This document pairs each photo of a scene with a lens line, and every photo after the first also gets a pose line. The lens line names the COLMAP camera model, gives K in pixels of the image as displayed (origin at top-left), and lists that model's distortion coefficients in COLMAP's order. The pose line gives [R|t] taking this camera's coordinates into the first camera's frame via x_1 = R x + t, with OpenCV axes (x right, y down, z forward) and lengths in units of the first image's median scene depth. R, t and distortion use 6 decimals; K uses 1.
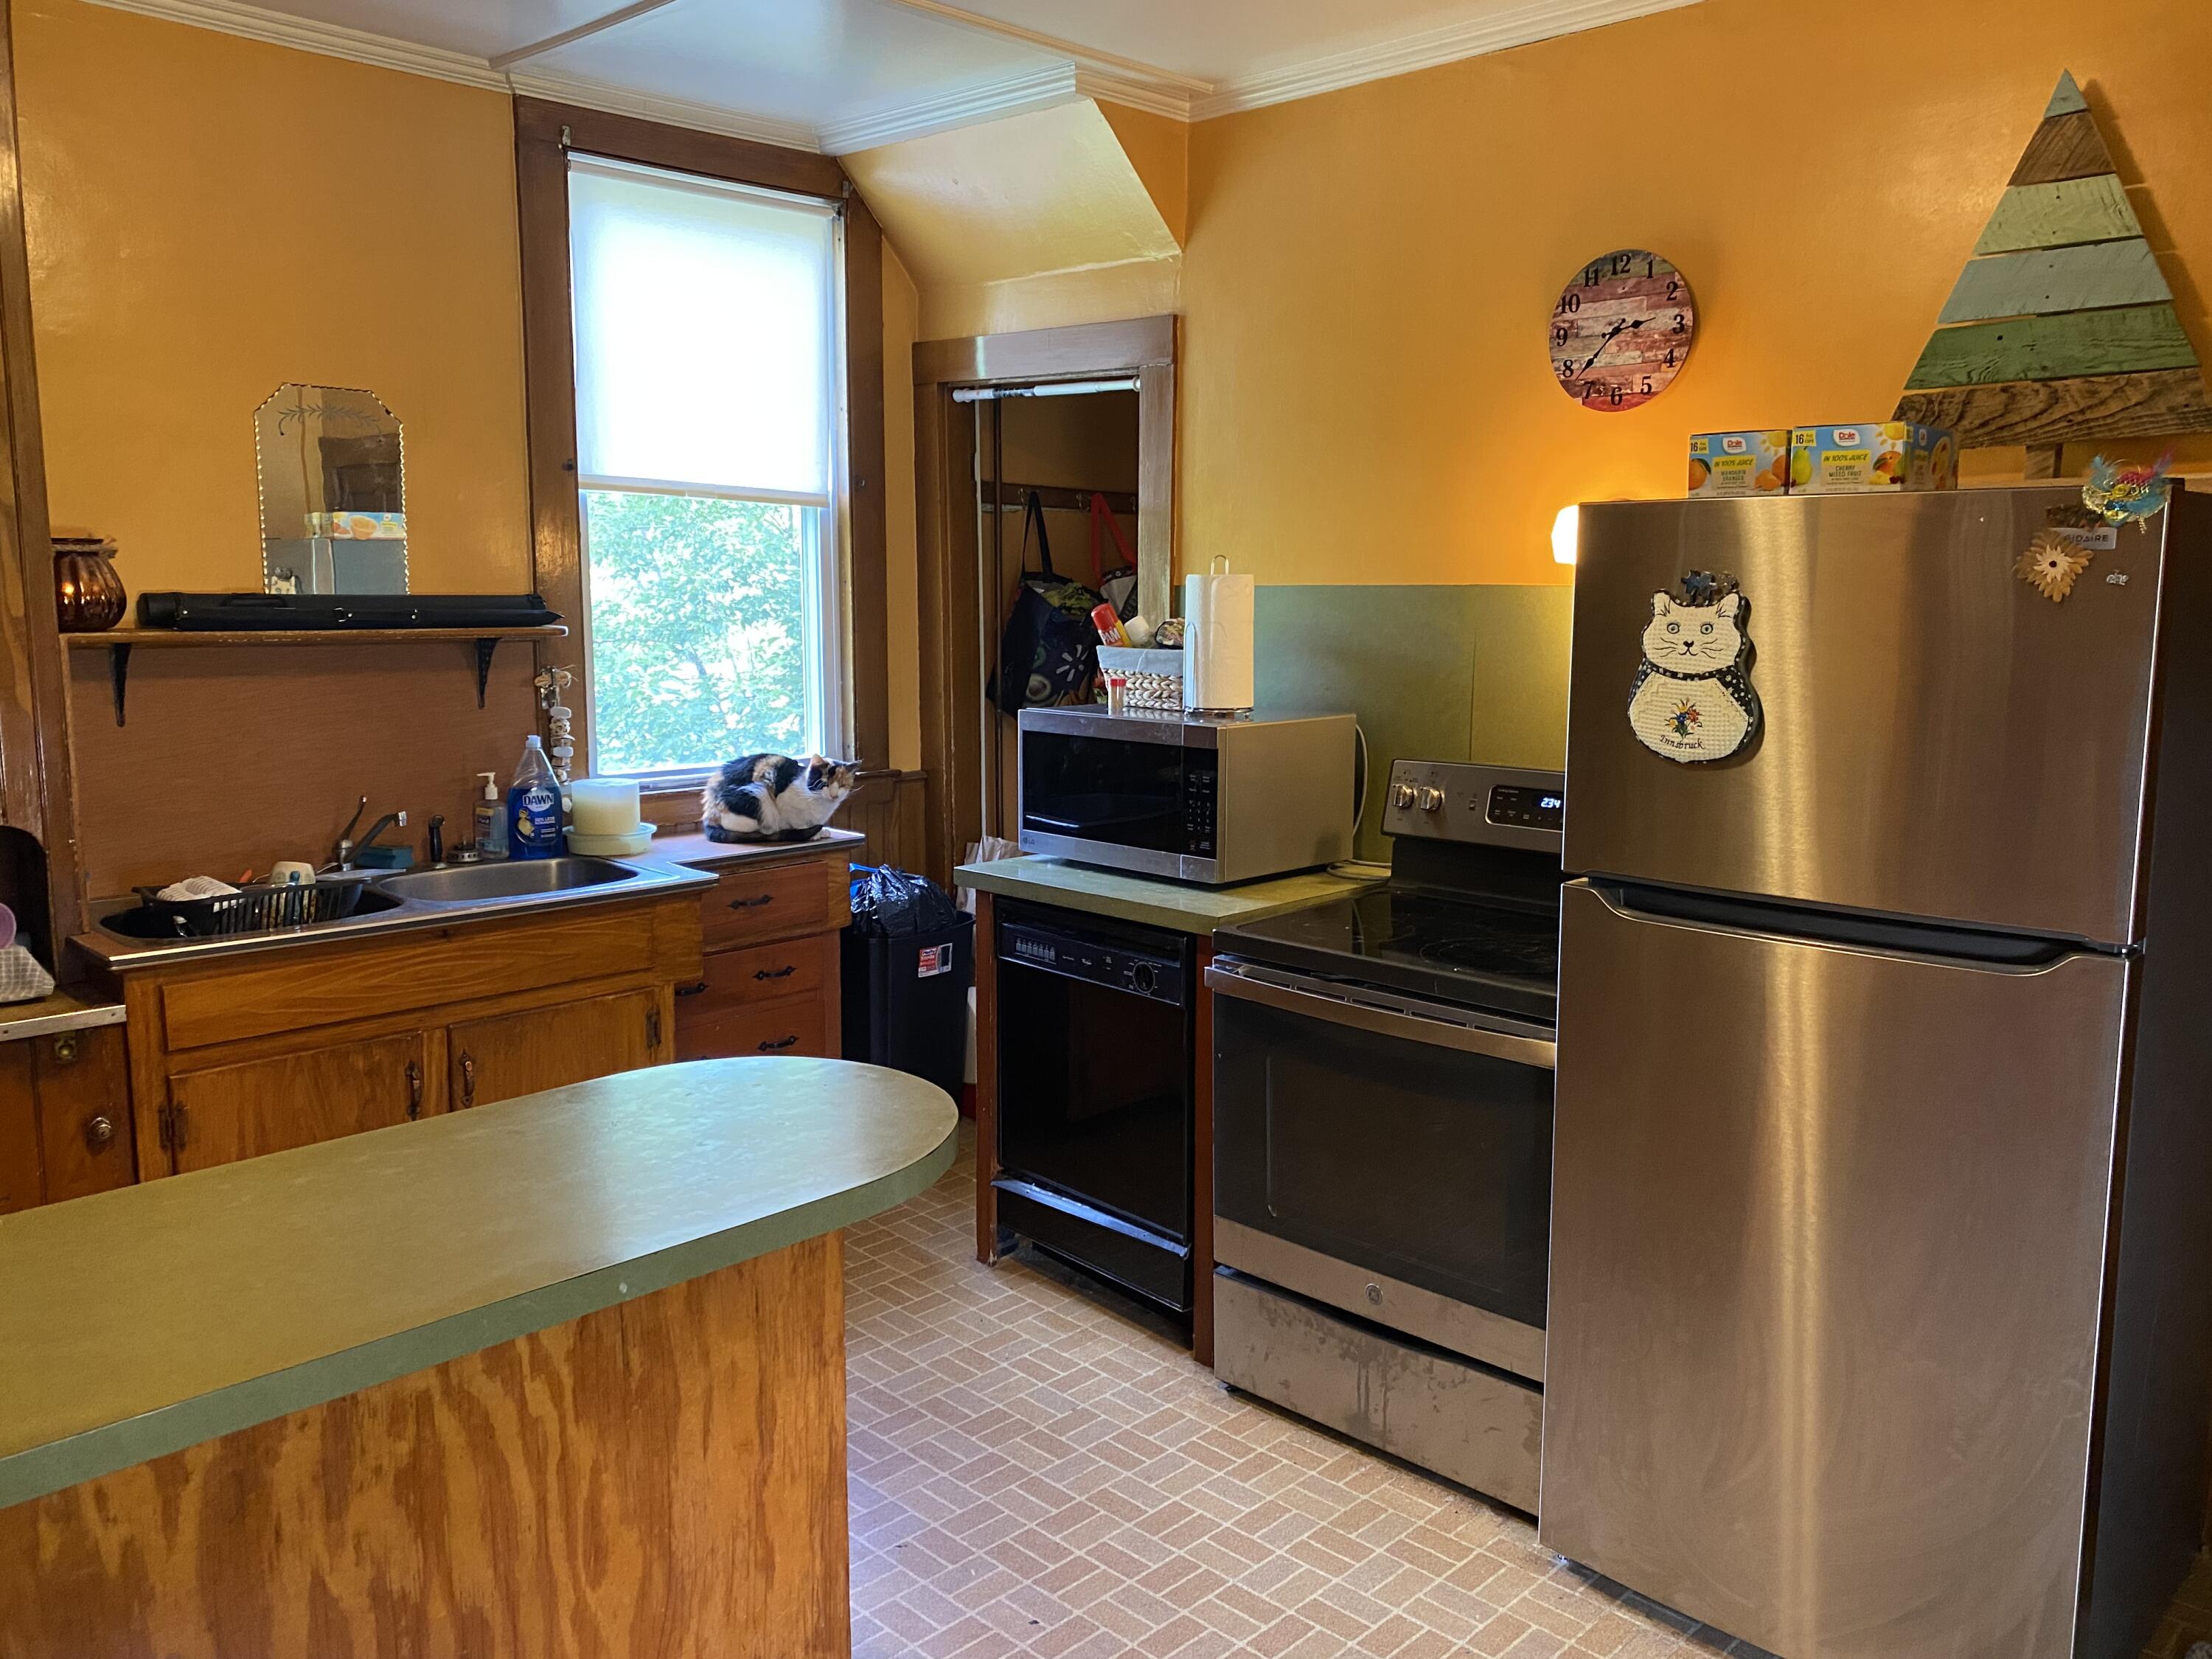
lens RADIAL K [[1710.7, 0, 1106.0], [0, 1710.7, 829.5], [0, 0, 1]] dist [0.052833, -0.056168]
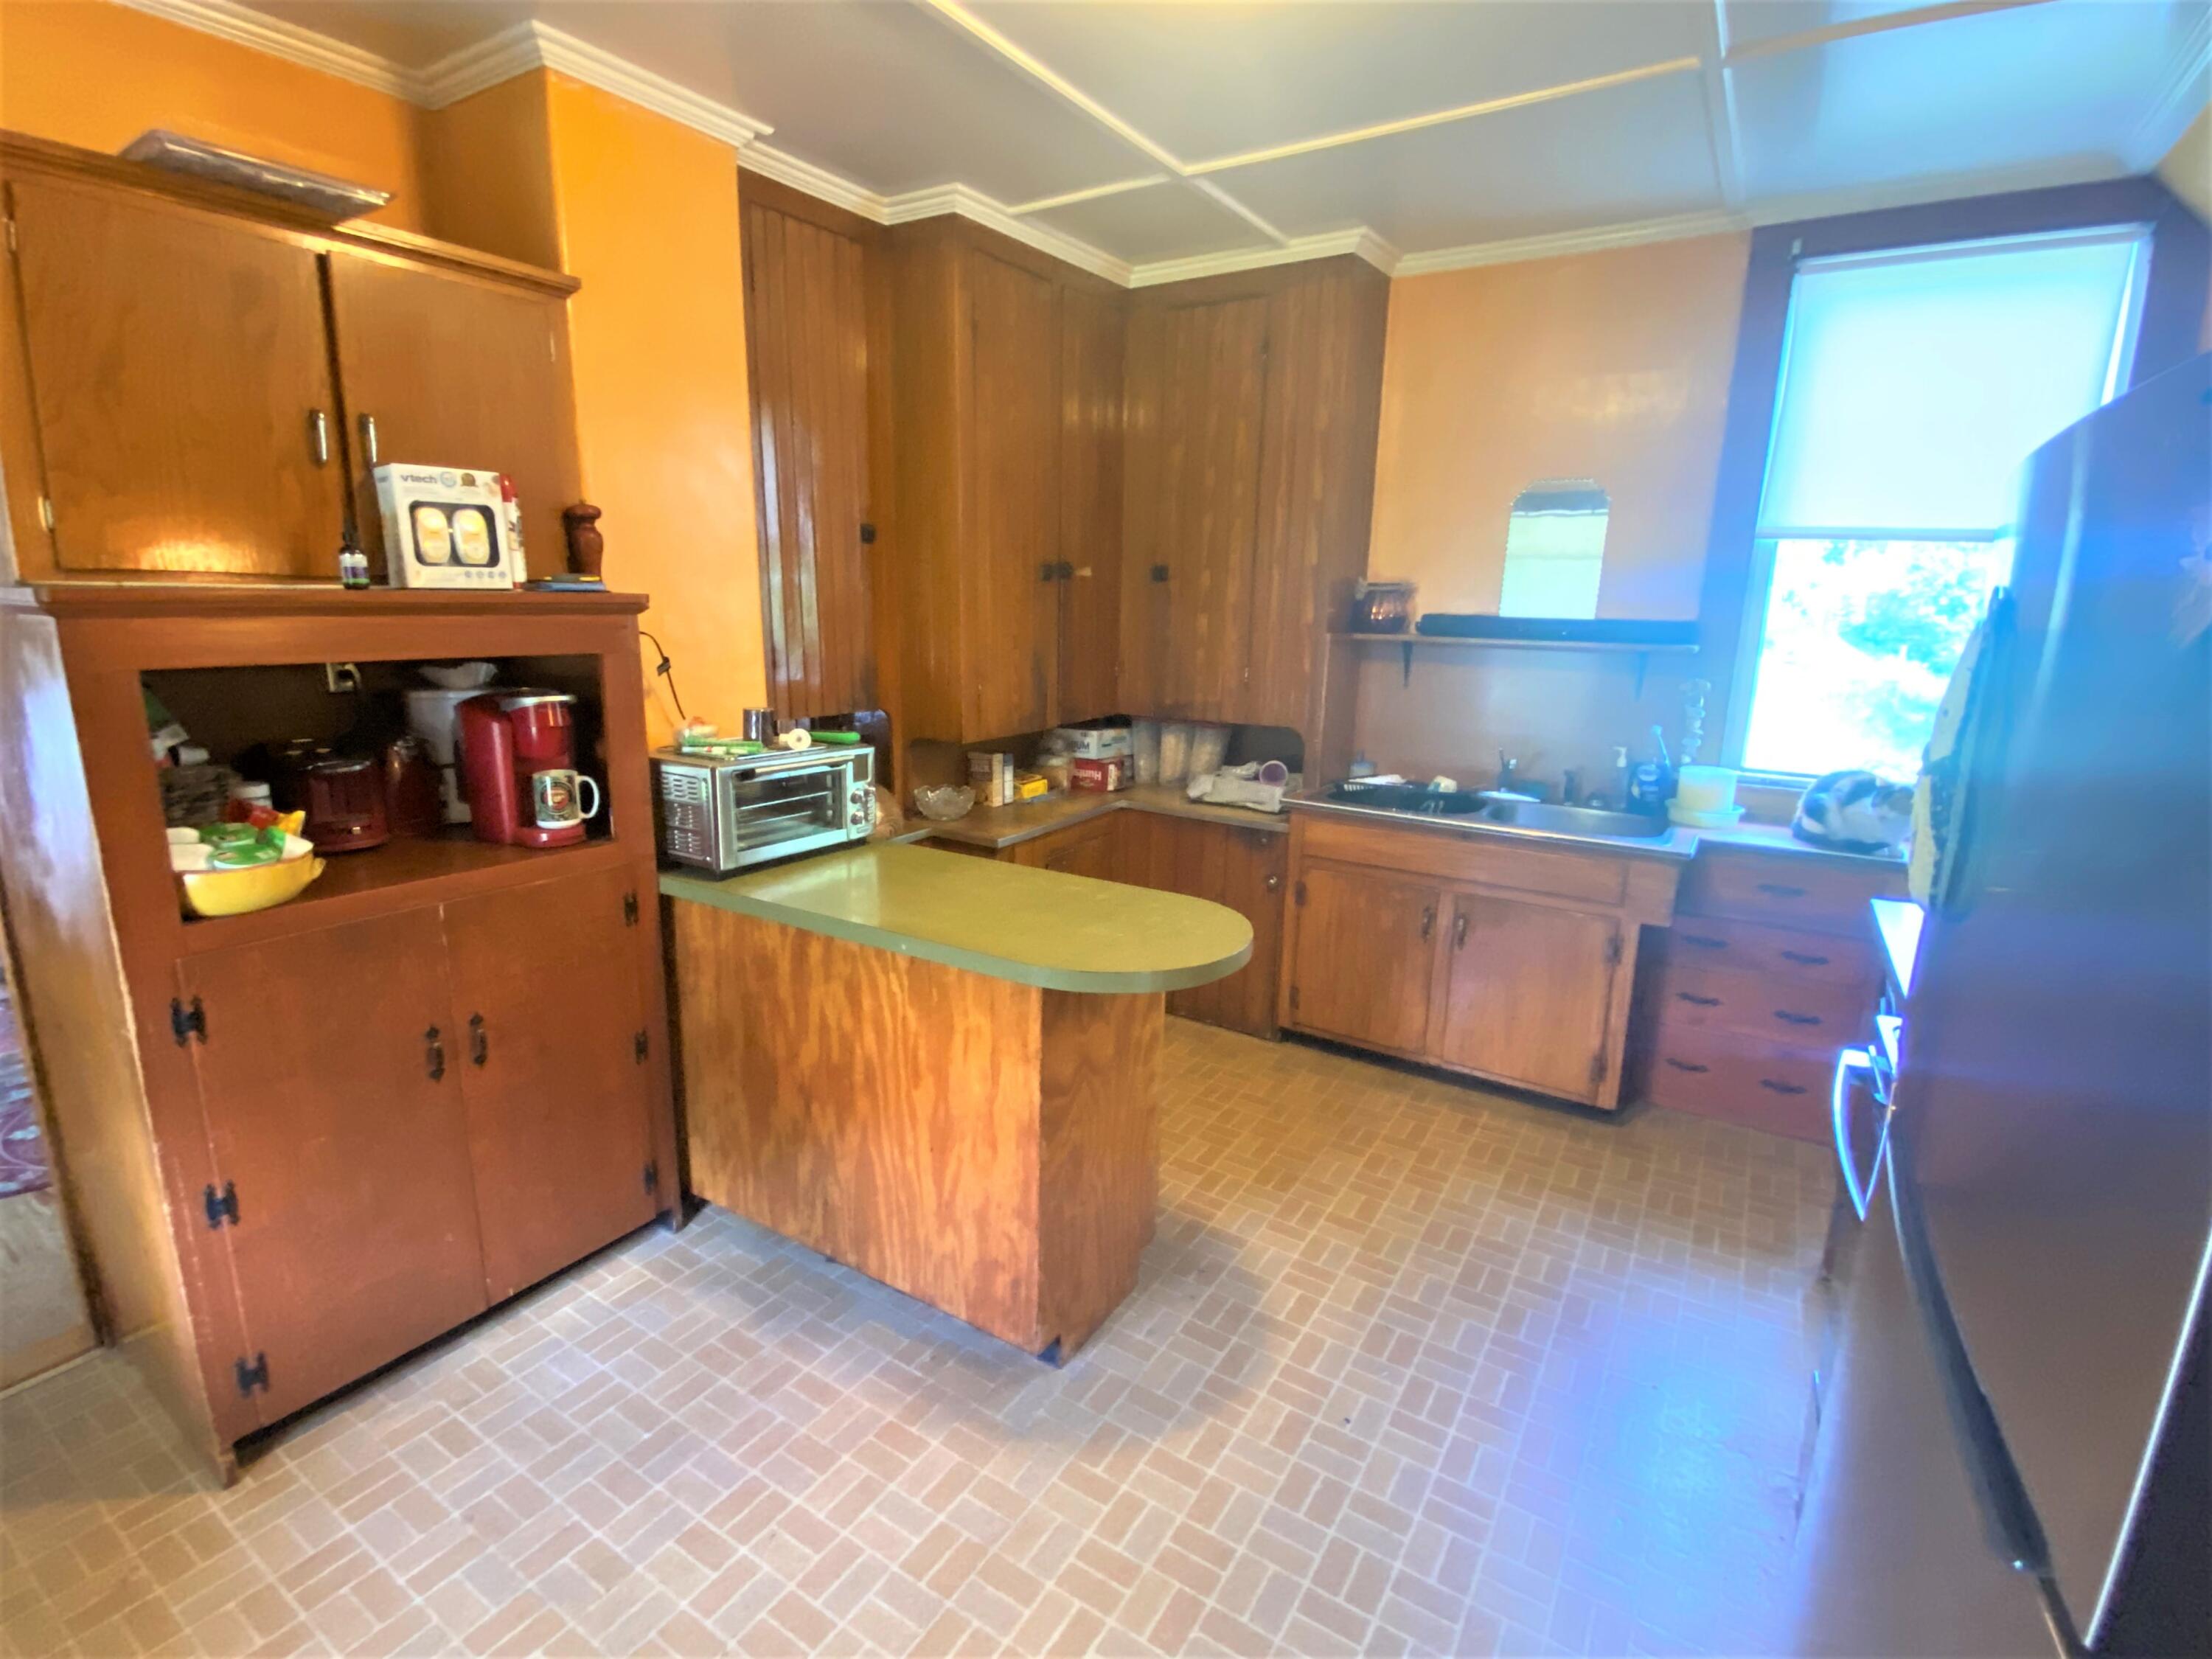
lens RADIAL K [[1040.0, 0, 1106.0], [0, 1040.0, 829.5], [0, 0, 1]] dist [0.065646, -0.045270]
pose [[0.219031, 0.214480, -0.951853, 0.439822], [-0.165375, 0.969587, 0.180422, -0.061442], [0.961601, 0.117894, 0.247839, 0.444242]]
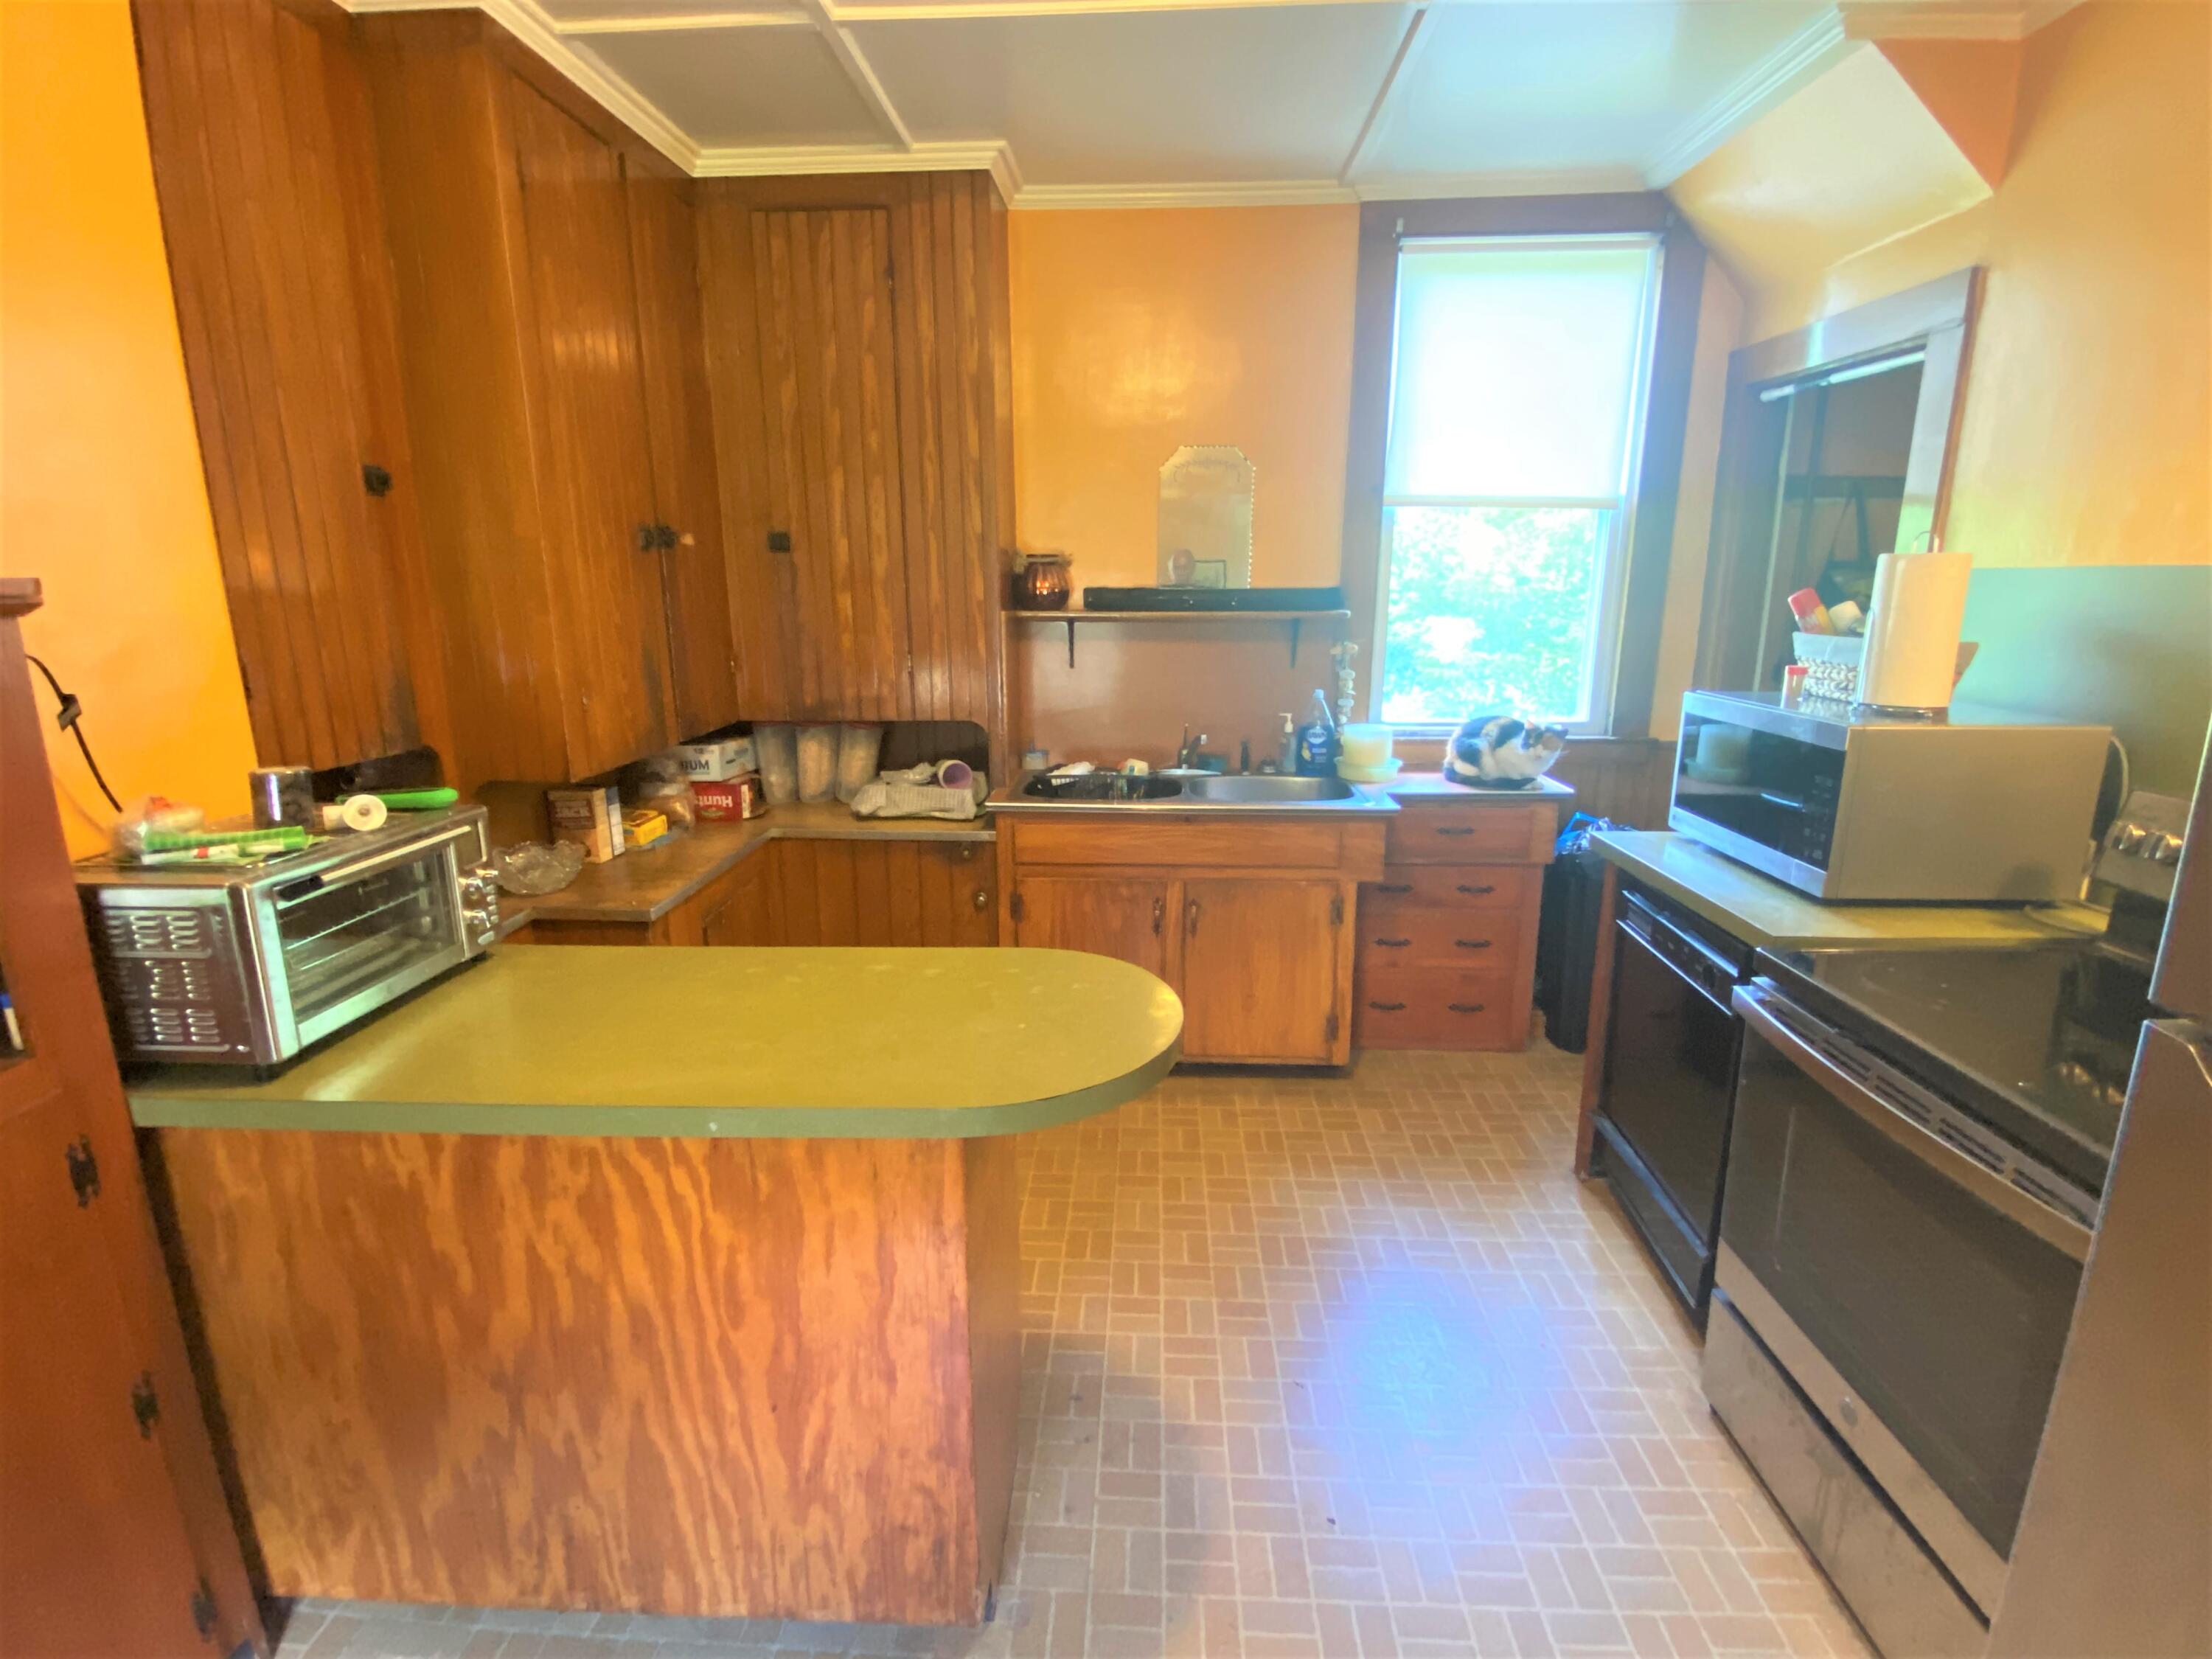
lens RADIAL K [[1037.2, 0, 1106.0], [0, 1037.2, 829.5], [0, 0, 1]] dist [0.031603, -0.028140]
pose [[0.670414, 0.165637, -0.723263, 0.208485], [-0.104278, 0.986123, 0.129178, -0.037050], [0.734623, -0.011183, 0.678383, 0.340436]]
